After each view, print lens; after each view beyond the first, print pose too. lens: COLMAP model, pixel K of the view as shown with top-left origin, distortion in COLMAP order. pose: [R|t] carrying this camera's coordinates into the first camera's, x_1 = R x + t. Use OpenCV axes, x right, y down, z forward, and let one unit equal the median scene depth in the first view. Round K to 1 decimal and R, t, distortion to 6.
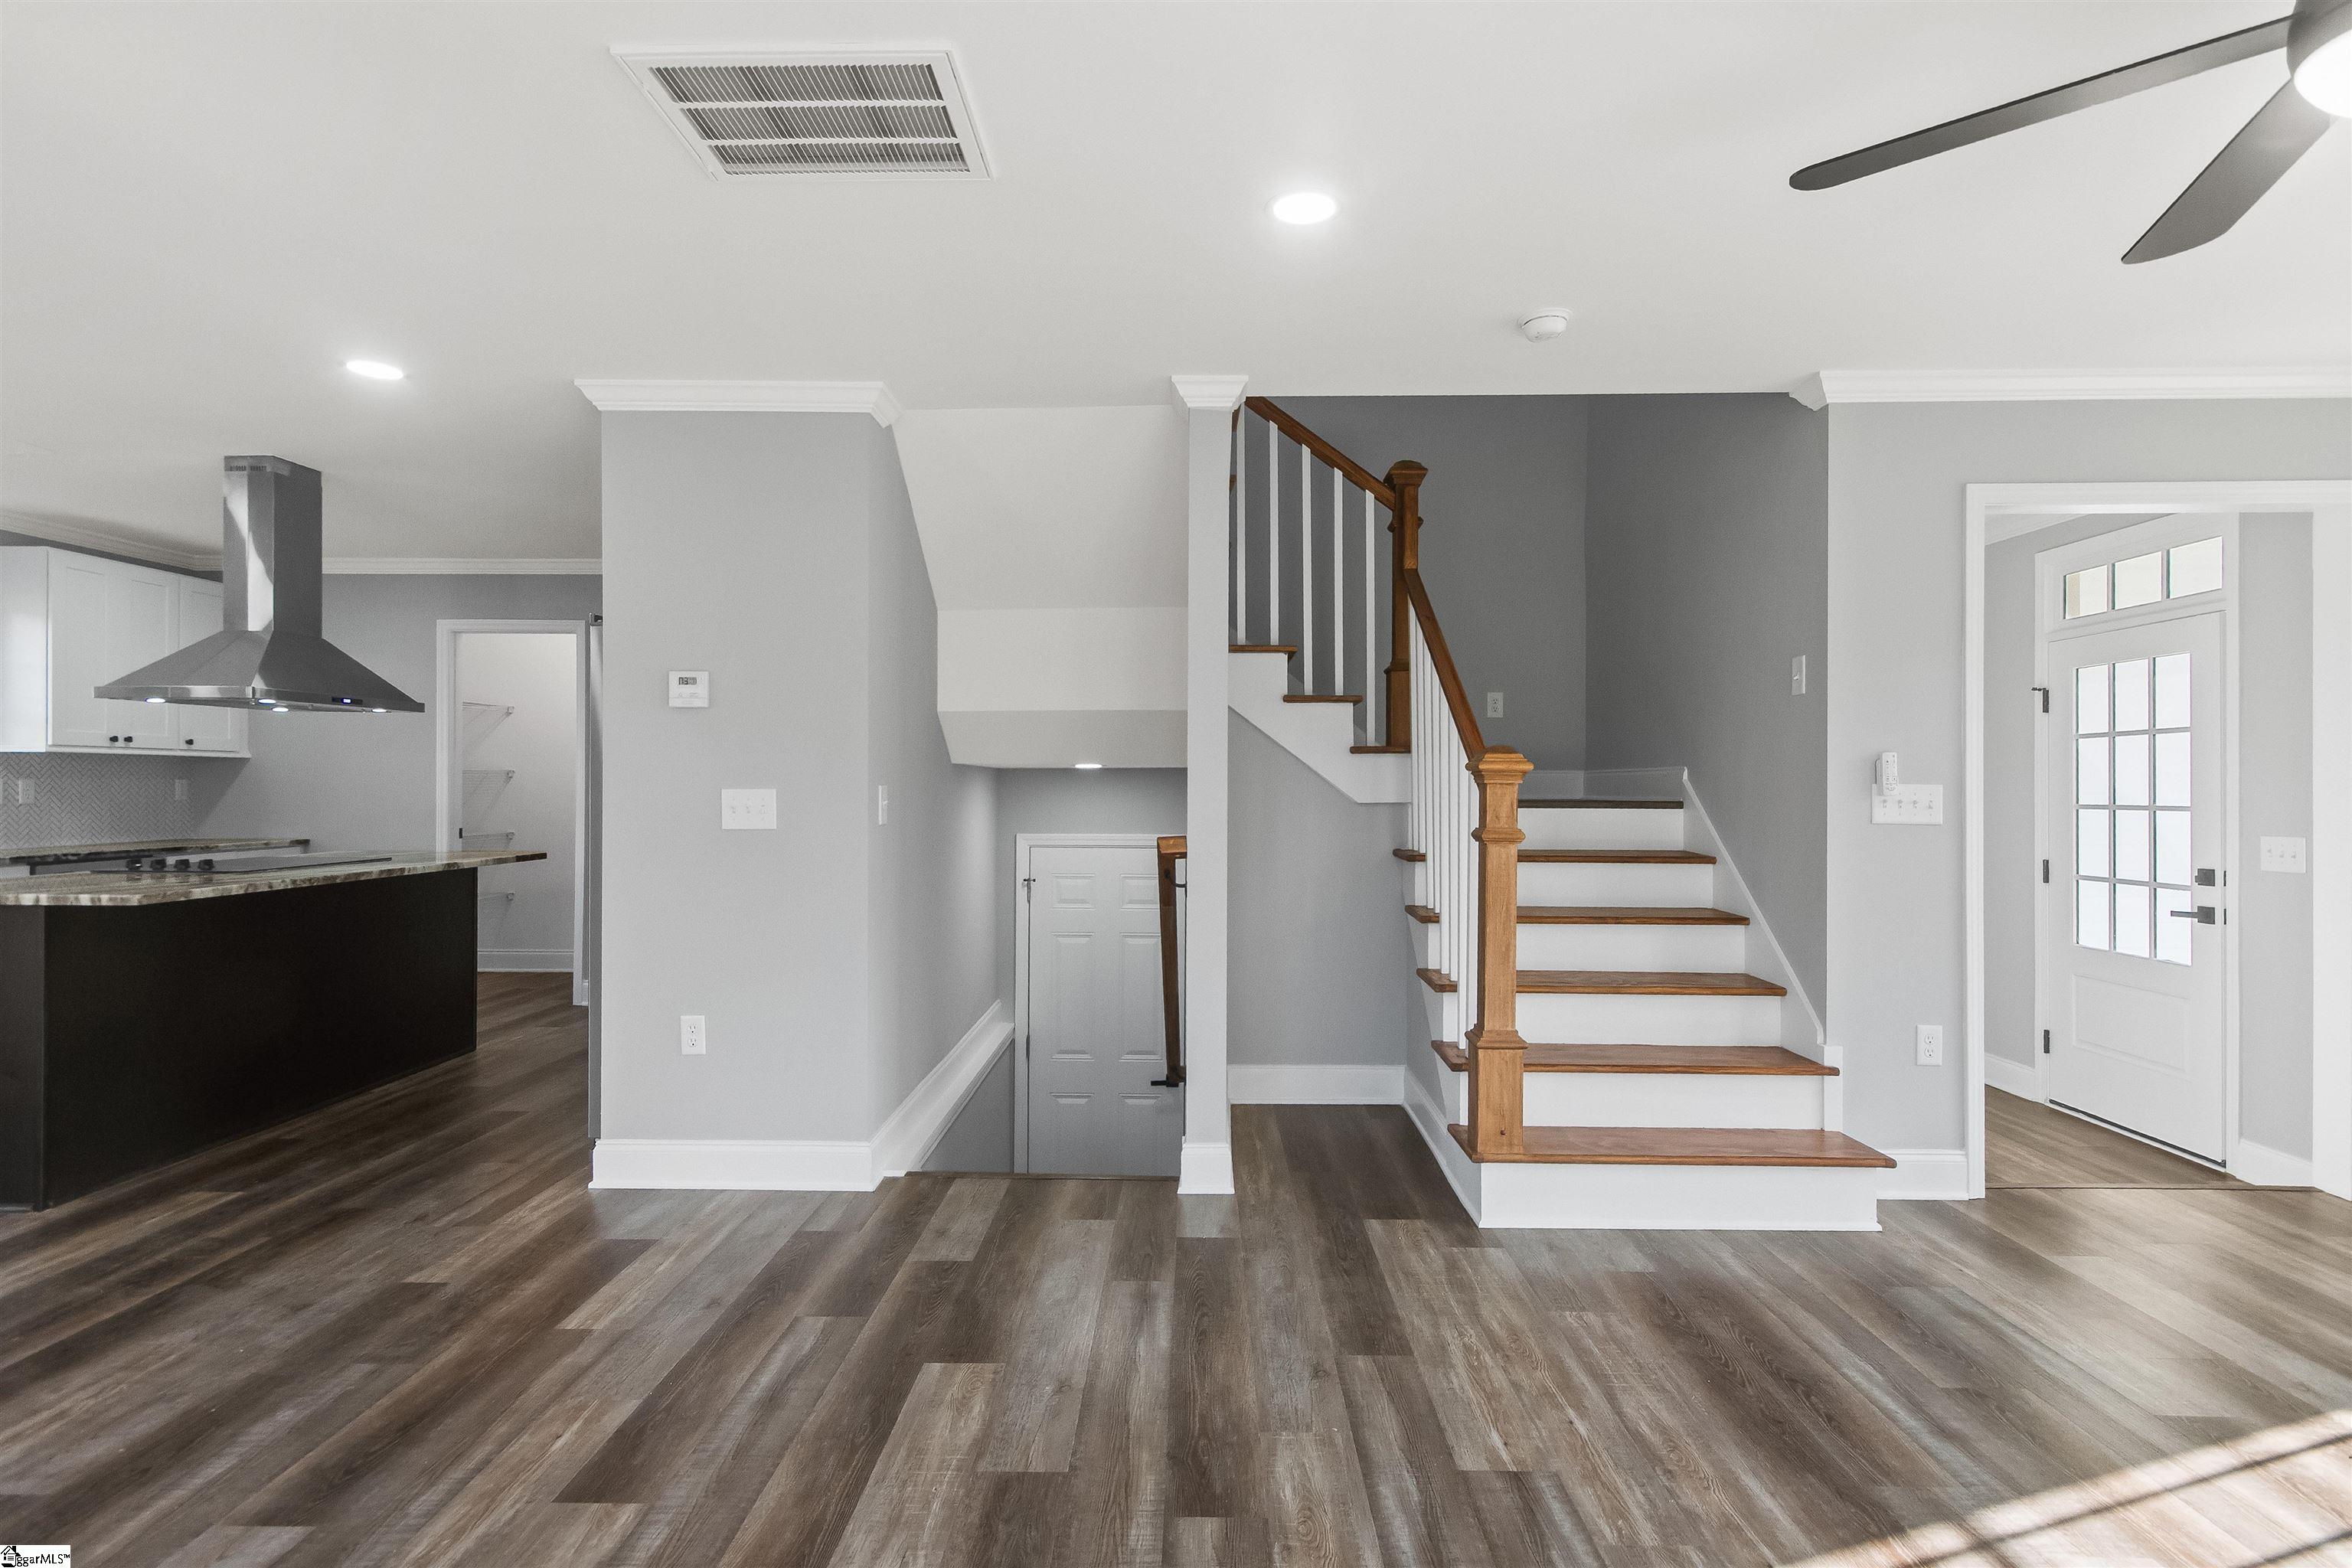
lens RADIAL K [[1187.9, 0, 1182.1], [0, 1187.9, 789.3], [0, 0, 1]] dist [0.010933, -0.001031]
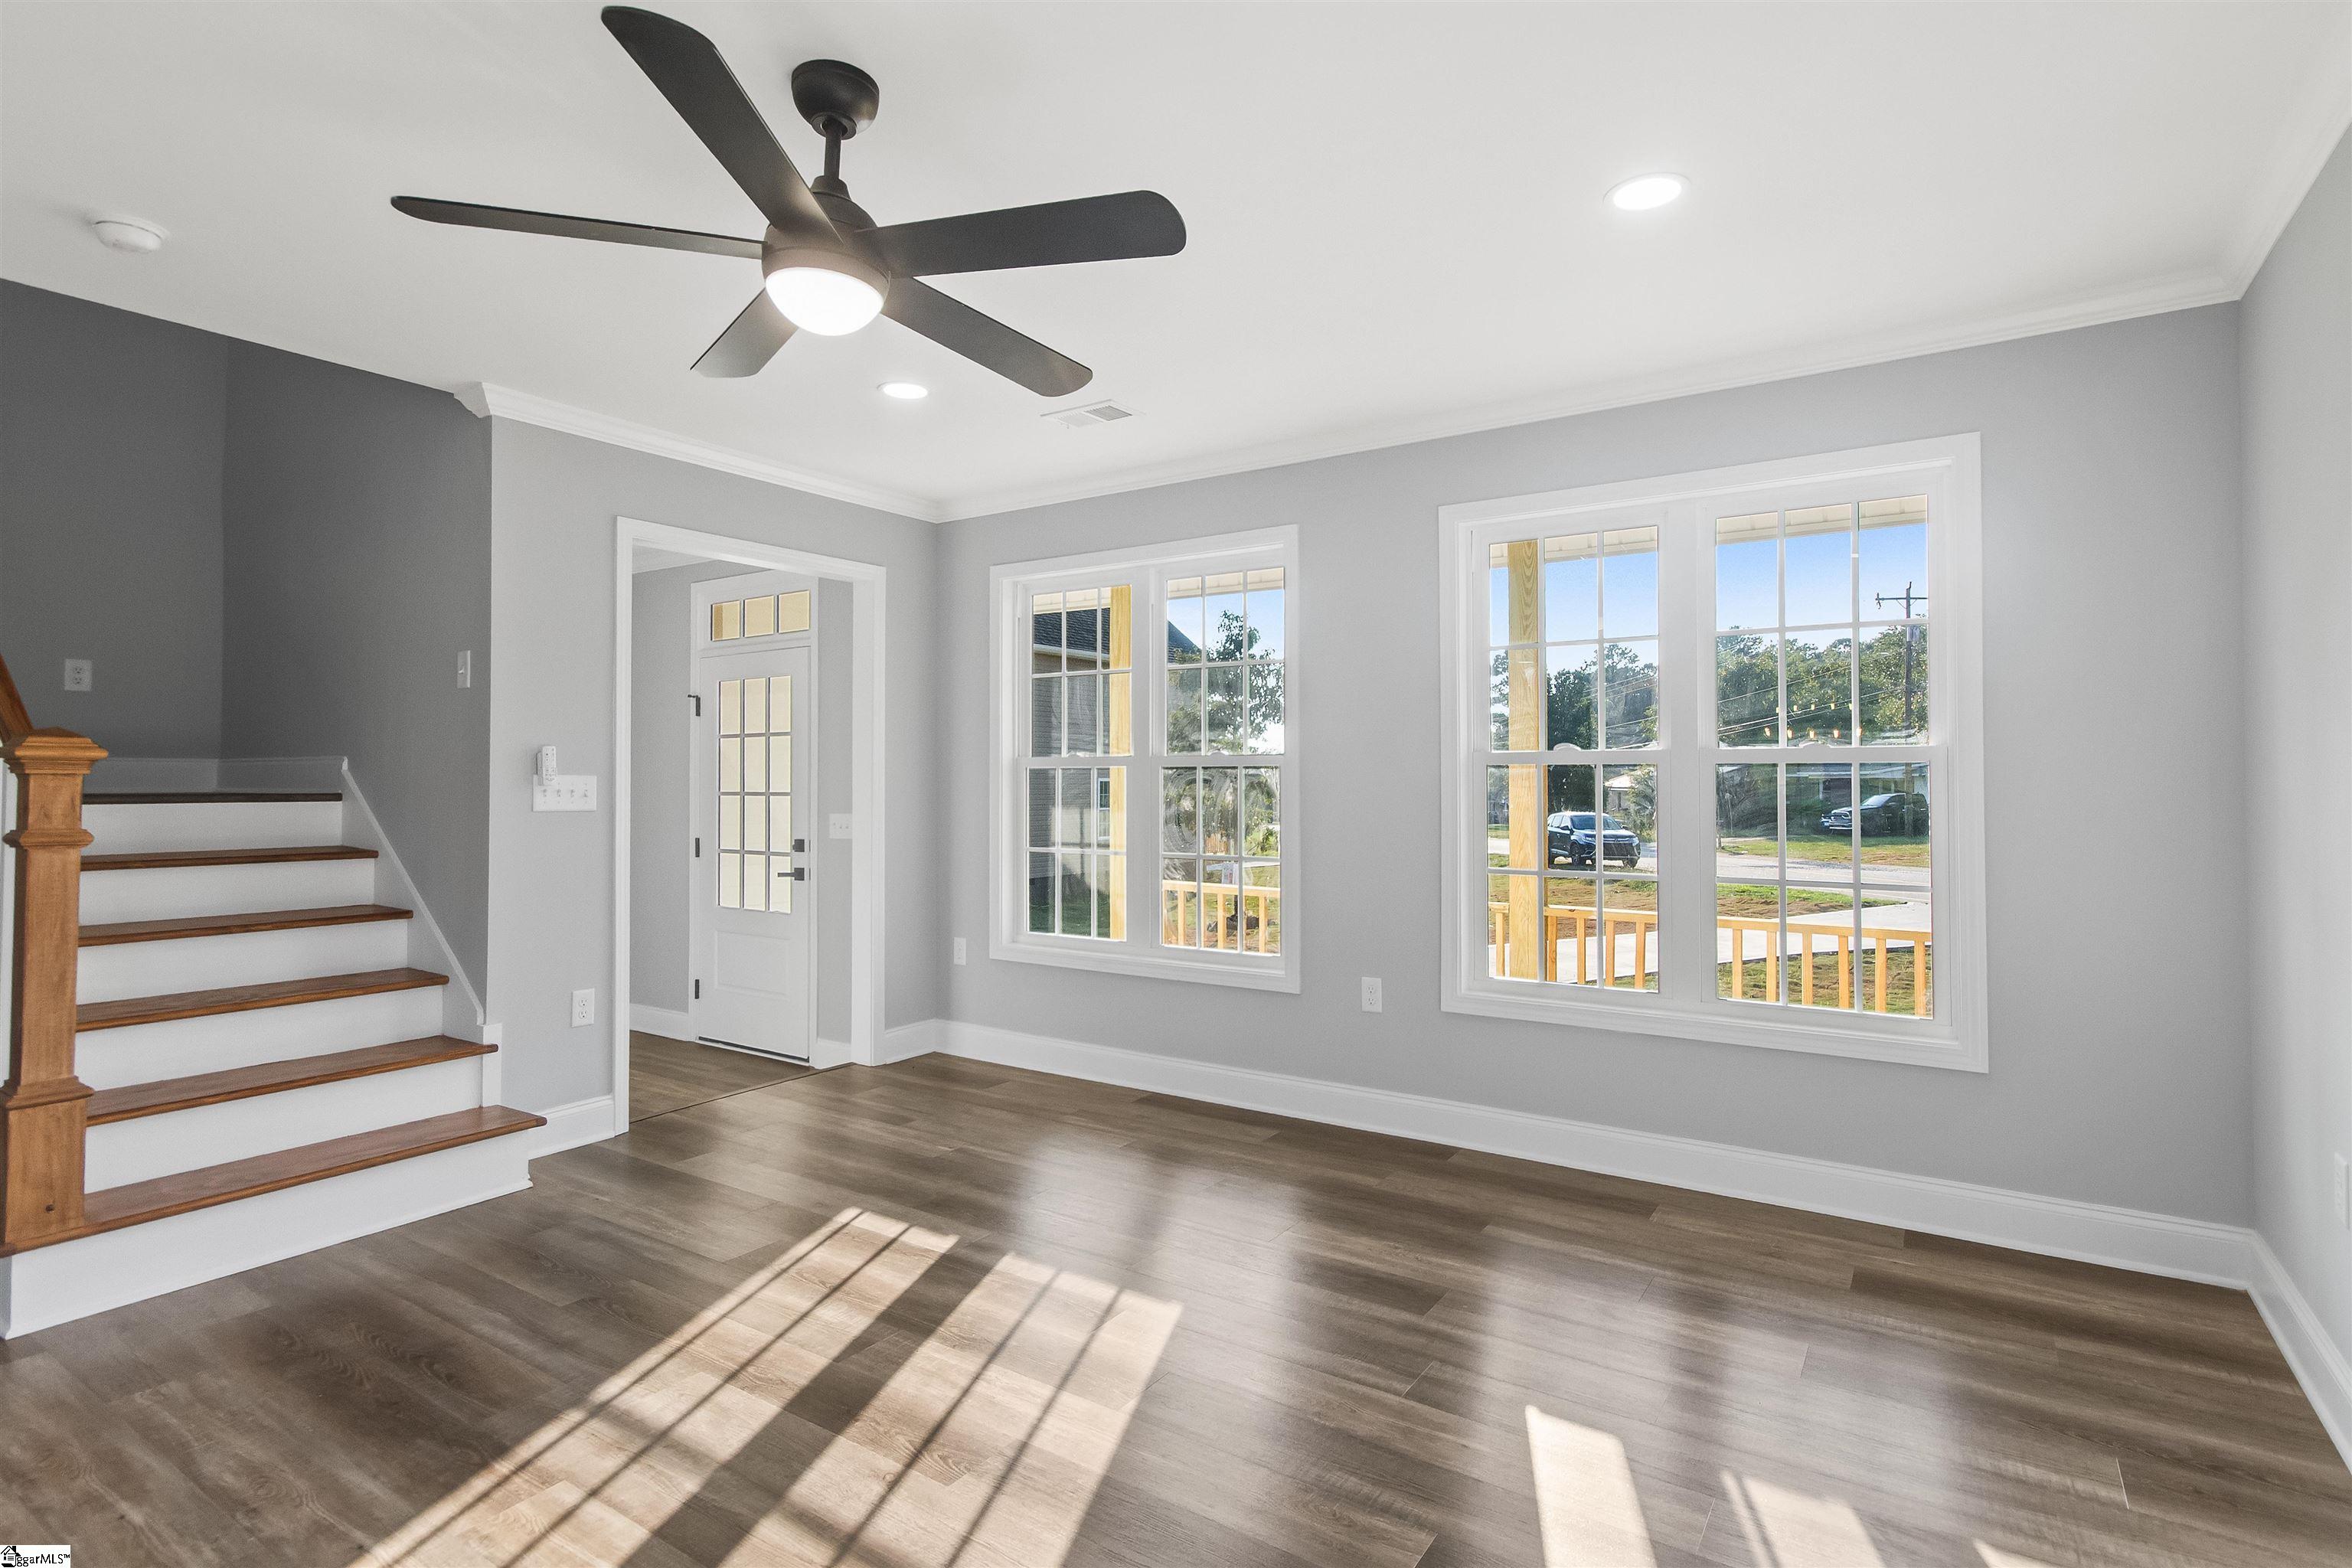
lens RADIAL K [[1149.3, 0, 1183.5], [0, 1149.3, 761.3], [0, 0, 1]] dist [0.016047, -0.002127]
pose [[0.543140, 0.011091, 0.839569, 0.018380], [0.002298, 0.999889, -0.014695, -0.000148], [-0.839639, 0.009910, 0.543054, -0.068793]]
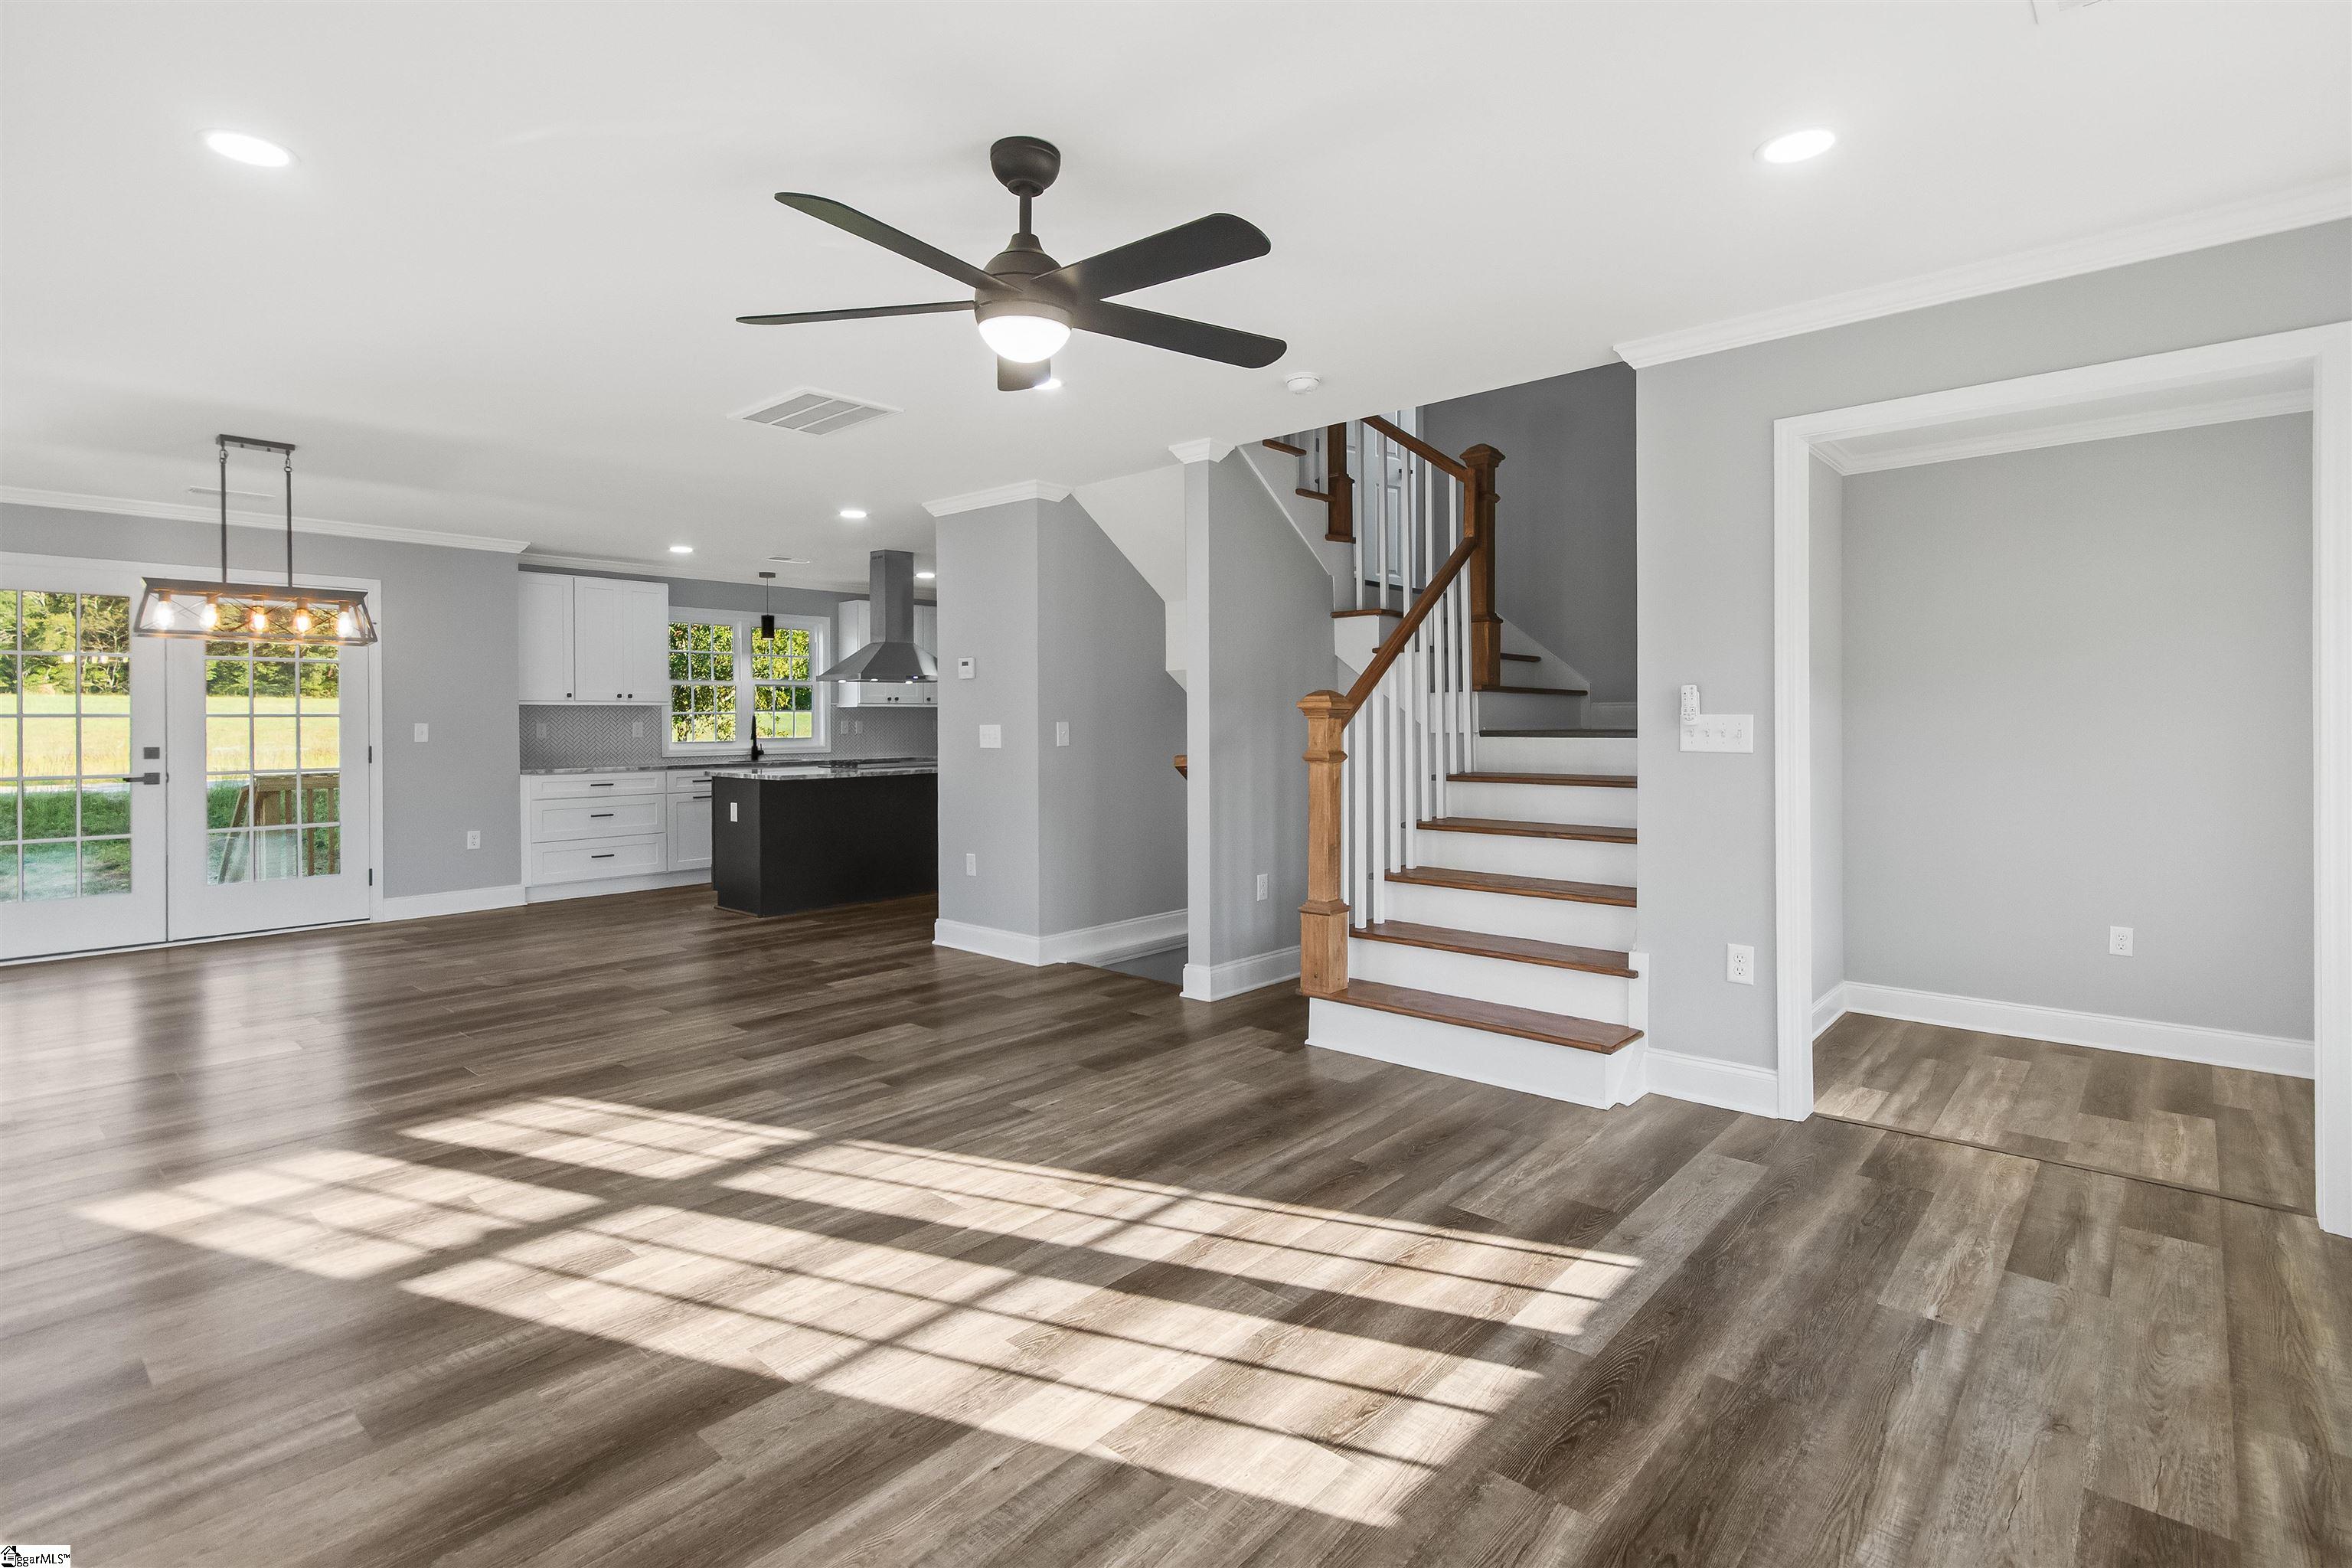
lens RADIAL K [[1142.7, 0, 1174.4], [0, 1142.7, 722.2], [0, 0, 1]] dist [0.001258, 0.000128]
pose [[0.756628, -0.006654, -0.653812, 0.928630], [0.007593, 0.999970, -0.001391, 0.000358], [0.653801, -0.003912, 0.756656, -0.082127]]
